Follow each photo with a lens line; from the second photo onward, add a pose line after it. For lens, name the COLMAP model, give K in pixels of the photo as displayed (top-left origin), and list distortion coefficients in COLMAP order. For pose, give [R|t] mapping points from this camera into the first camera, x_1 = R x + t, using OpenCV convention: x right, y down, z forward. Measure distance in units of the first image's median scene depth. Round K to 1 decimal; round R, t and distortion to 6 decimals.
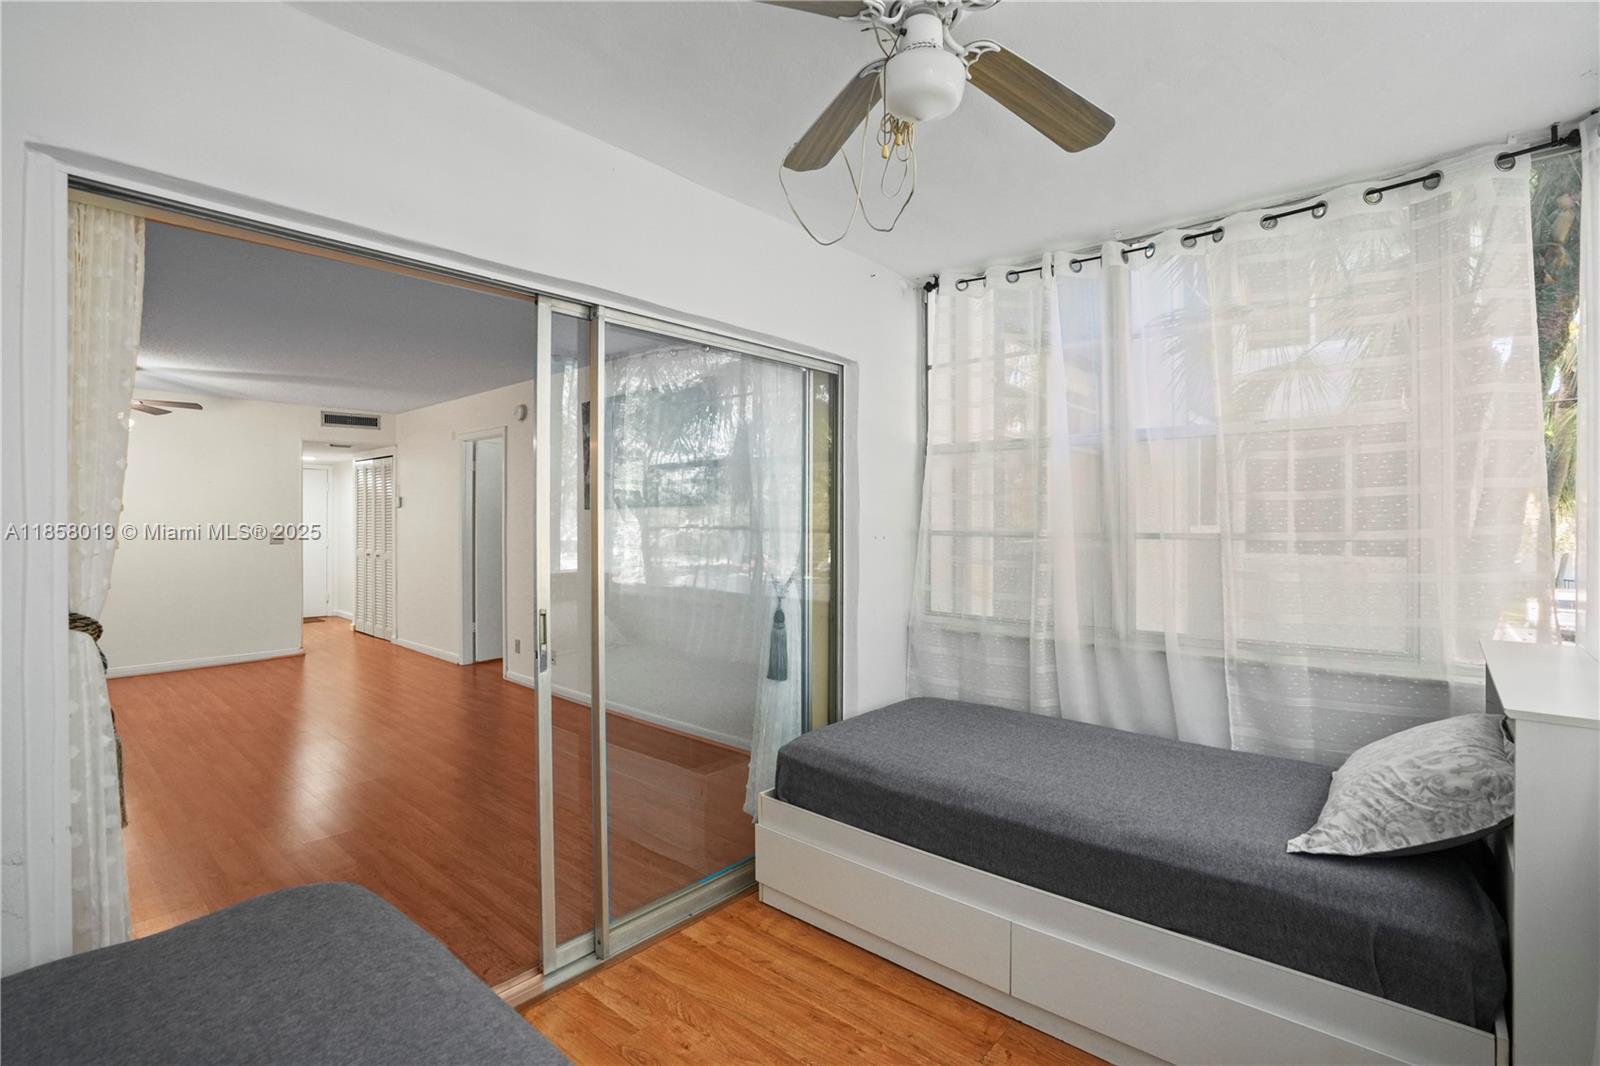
lens RADIAL K [[744.8, 0, 796.0], [0, 744.8, 525.7], [0, 0, 1]] dist [-0.050647, 0.012398]
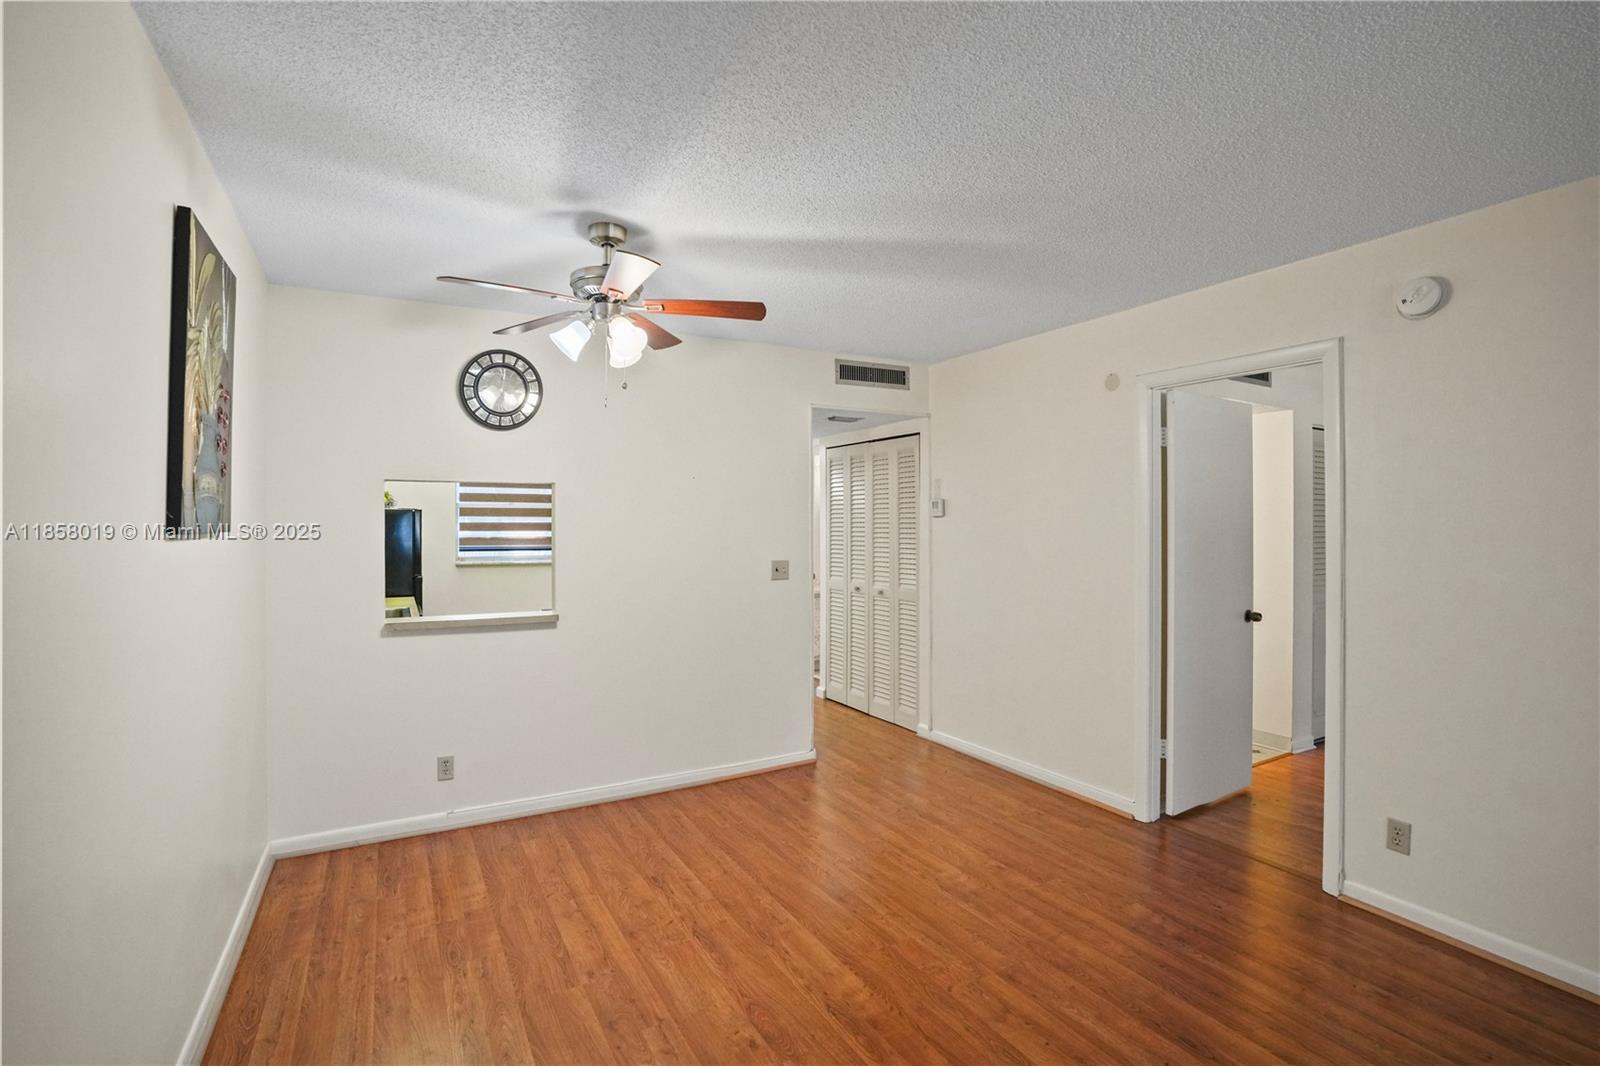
lens RADIAL K [[744.8, 0, 811.2], [0, 744.8, 526.6], [0, 0, 1]] dist [-0.050647, 0.012398]
pose [[0.950004, -0.005020, -0.312197, -0.454676], [0.004730, 0.999987, -0.001685, -0.016499], [0.312201, 0.000124, 0.950016, 0.388658]]
